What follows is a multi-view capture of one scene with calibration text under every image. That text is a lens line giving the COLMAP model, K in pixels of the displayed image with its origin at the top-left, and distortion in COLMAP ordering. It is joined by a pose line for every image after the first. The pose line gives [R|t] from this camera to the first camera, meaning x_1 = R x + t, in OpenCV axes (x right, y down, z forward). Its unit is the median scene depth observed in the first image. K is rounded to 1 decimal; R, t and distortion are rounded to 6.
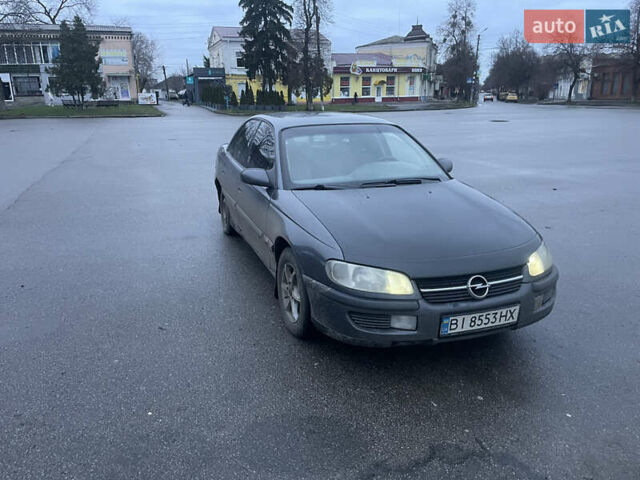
lens RADIAL K [[501.4, 0, 318.2], [0, 501.4, 239.2], [0, 0, 1]] dist [0.015580, -0.005671]
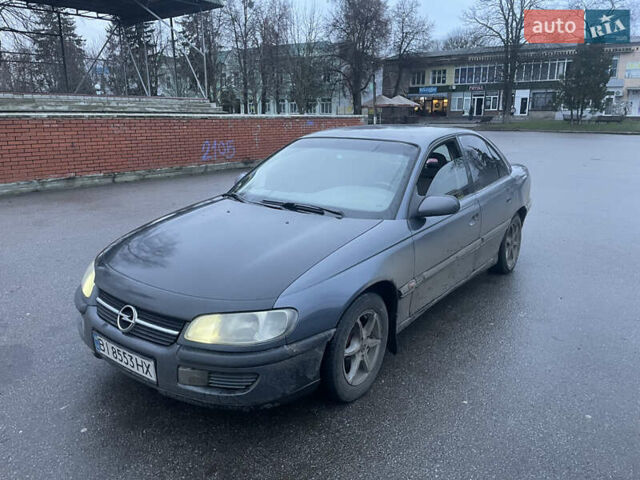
lens RADIAL K [[501.4, 0, 318.3], [0, 501.4, 240.1], [0, 0, 1]] dist [0.015580, -0.005671]
pose [[0.548034, 0.224796, -0.805684, 0.095059], [-0.246310, 0.963873, 0.101391, -0.016839], [0.799369, 0.142882, 0.583604, 0.059220]]
